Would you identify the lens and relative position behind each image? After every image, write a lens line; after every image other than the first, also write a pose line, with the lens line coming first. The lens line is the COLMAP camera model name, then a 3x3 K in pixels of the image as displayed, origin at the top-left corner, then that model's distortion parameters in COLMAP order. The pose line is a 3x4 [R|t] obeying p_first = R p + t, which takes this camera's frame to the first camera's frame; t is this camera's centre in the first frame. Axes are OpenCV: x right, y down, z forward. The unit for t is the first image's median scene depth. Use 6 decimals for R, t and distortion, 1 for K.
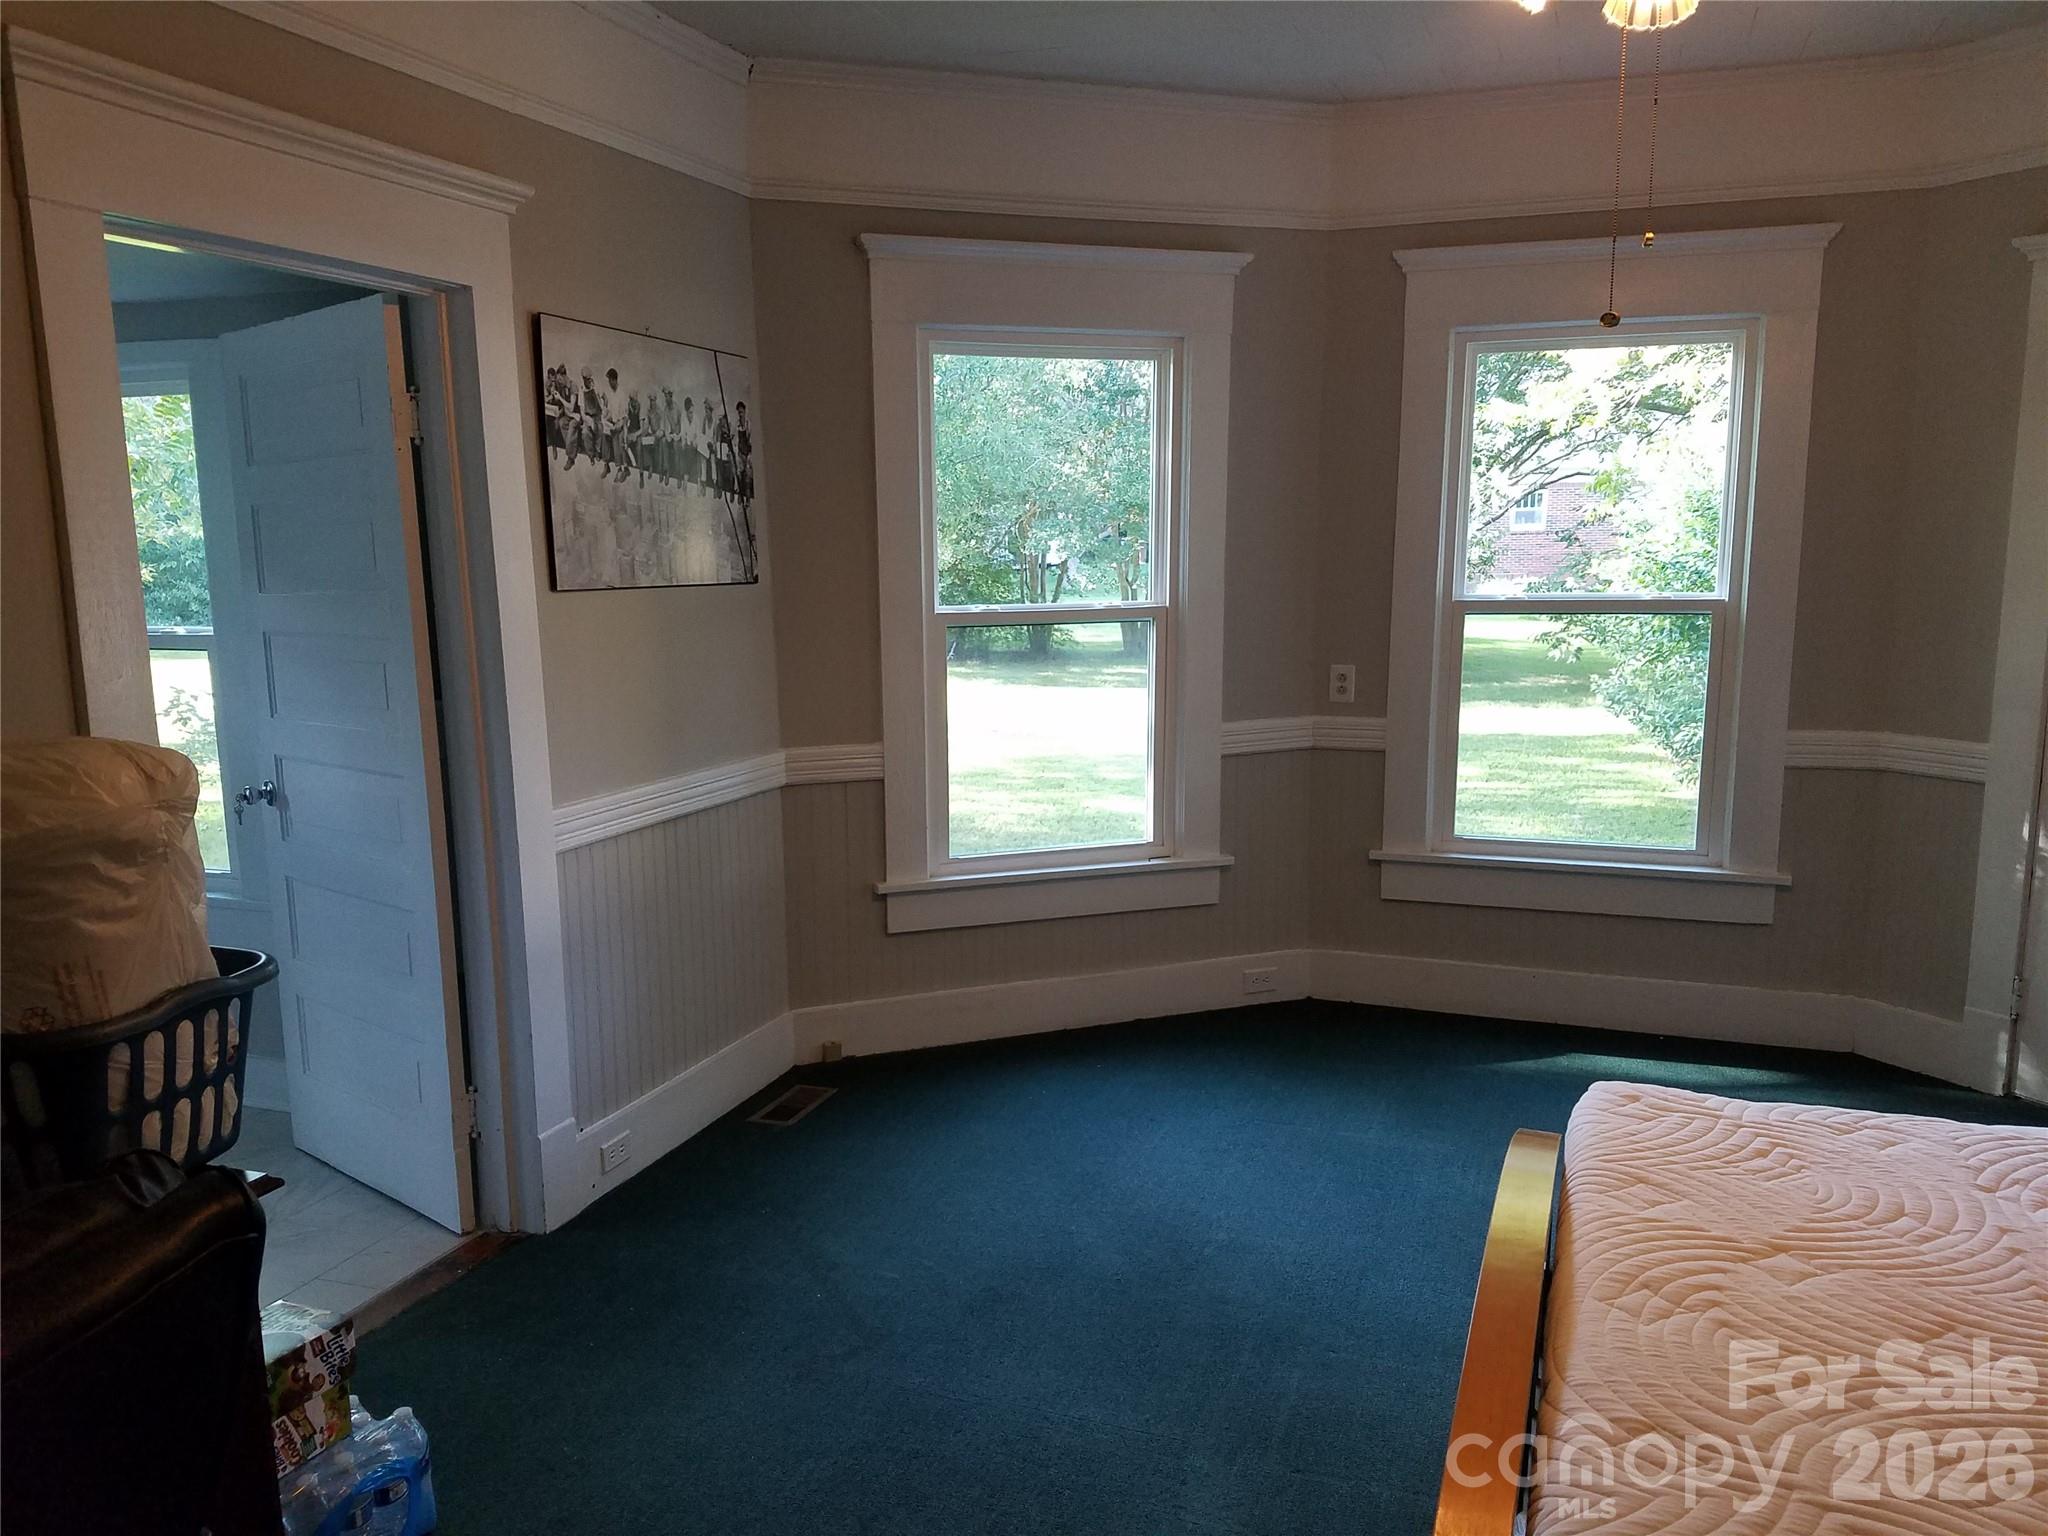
lens RADIAL K [[1515.4, 0, 1026.7], [0, 1515.4, 845.7], [0, 0, 1]] dist [0.097194, -0.157975]
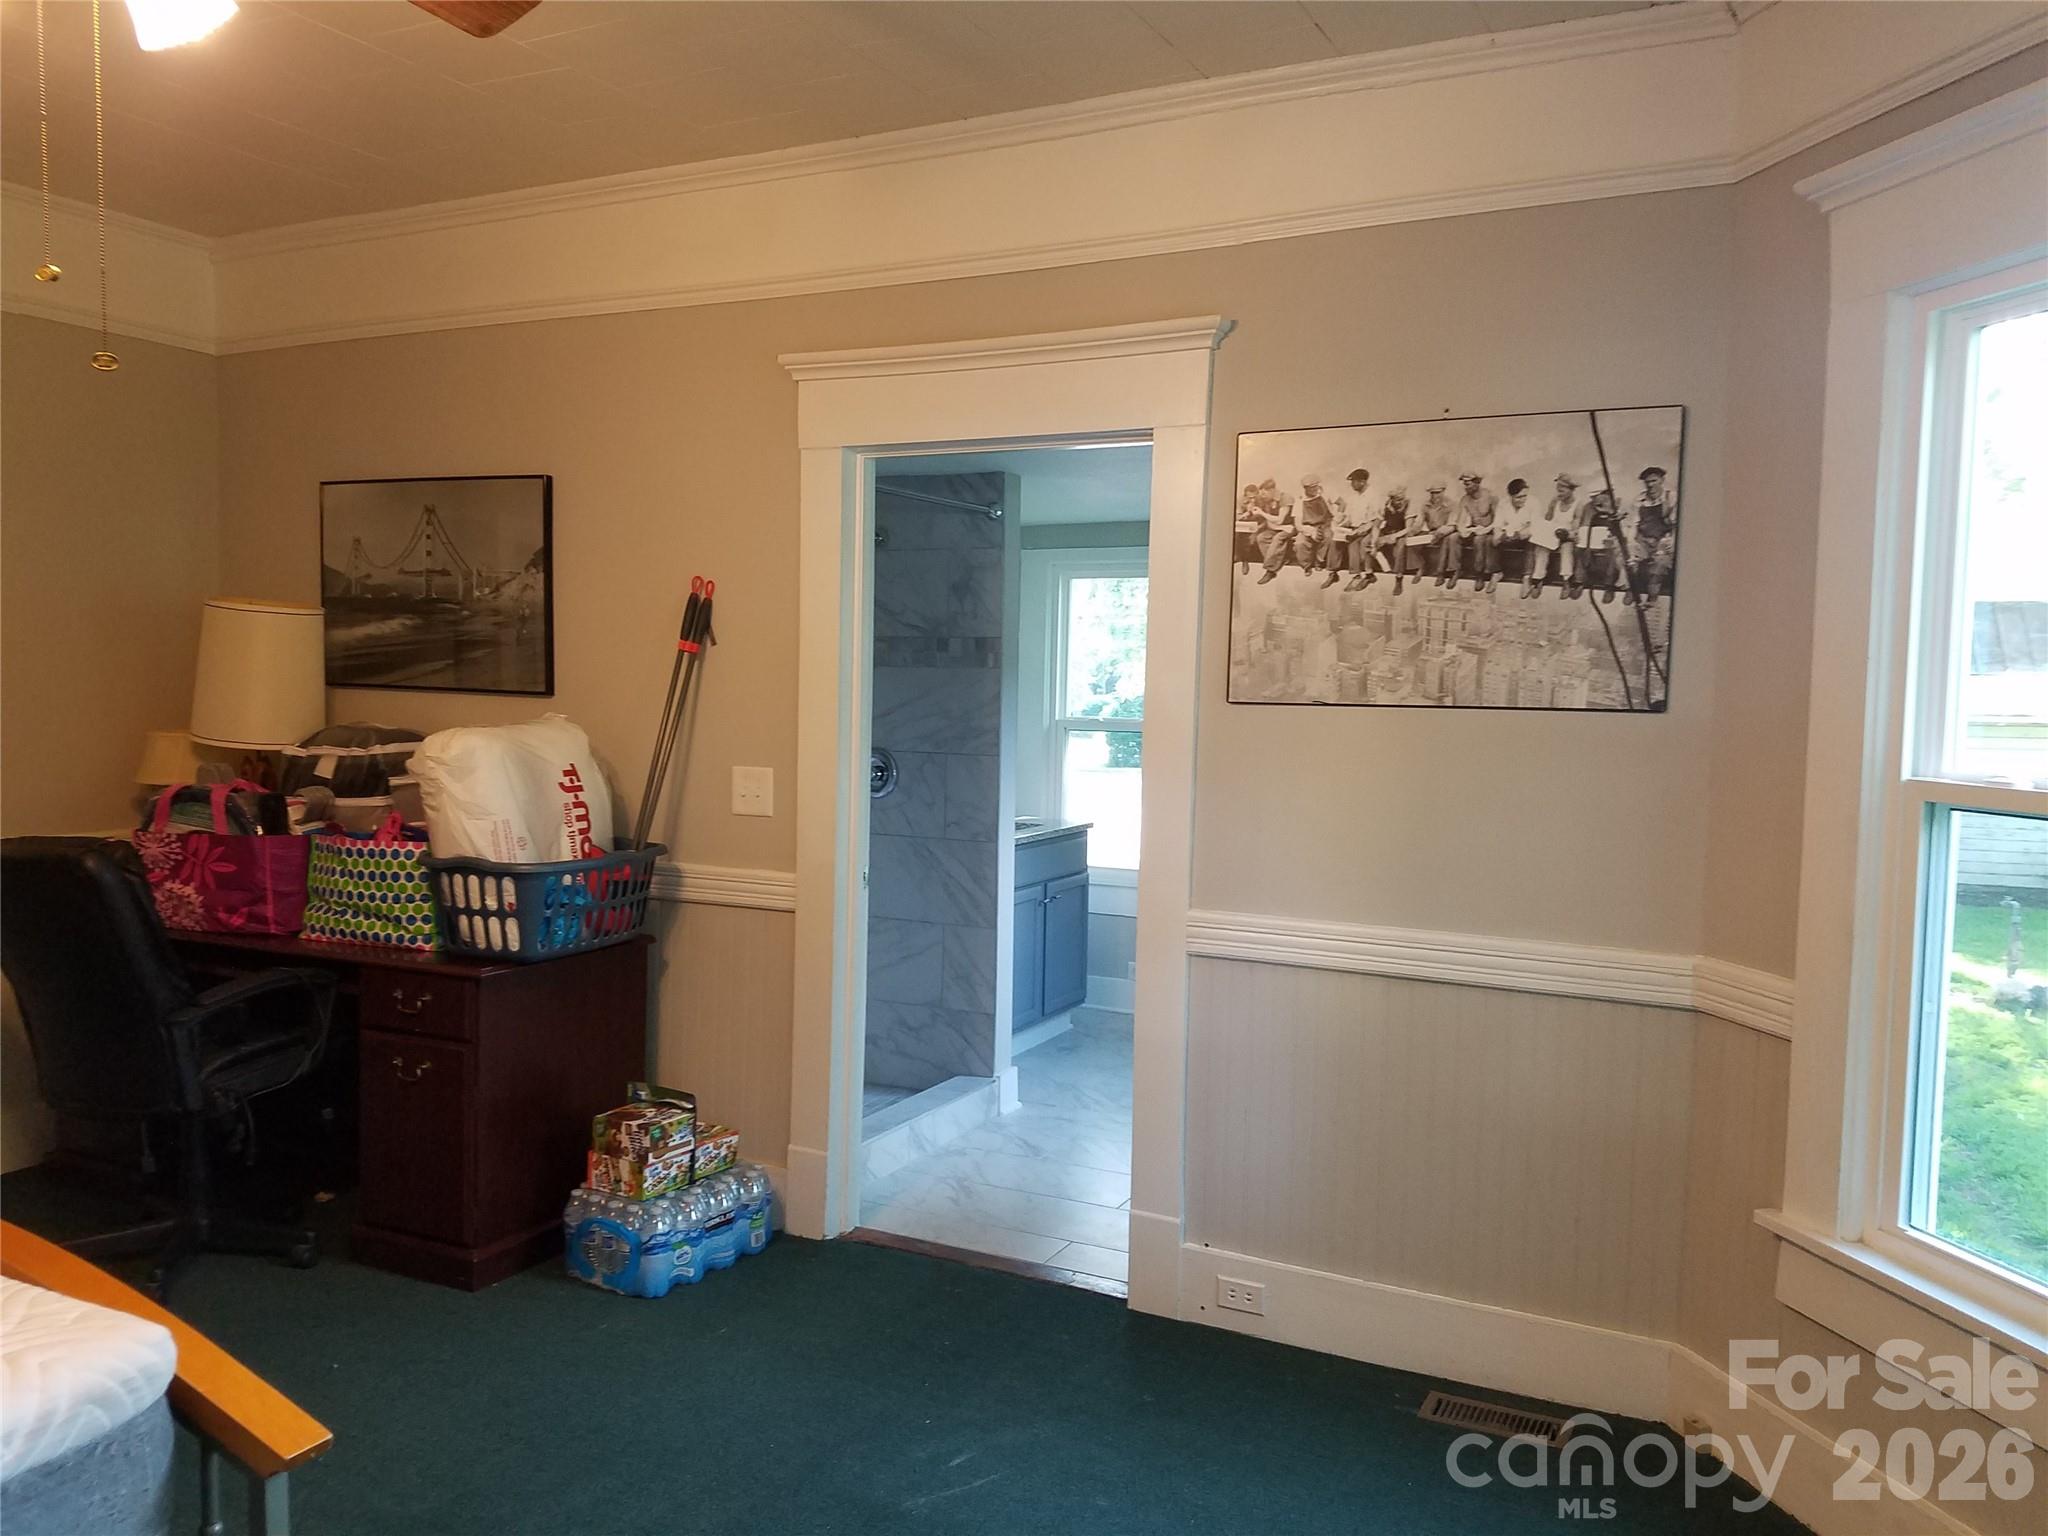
lens RADIAL K [[1515.4, 0, 1049.6], [0, 1515.4, 829.0], [0, 0, 1]] dist [0.097194, -0.157975]
pose [[-0.096278, 0.110349, -0.989219, 0.648719], [-0.202236, 0.970937, 0.127993, -0.173922], [0.974593, 0.212378, -0.071163, 0.891257]]
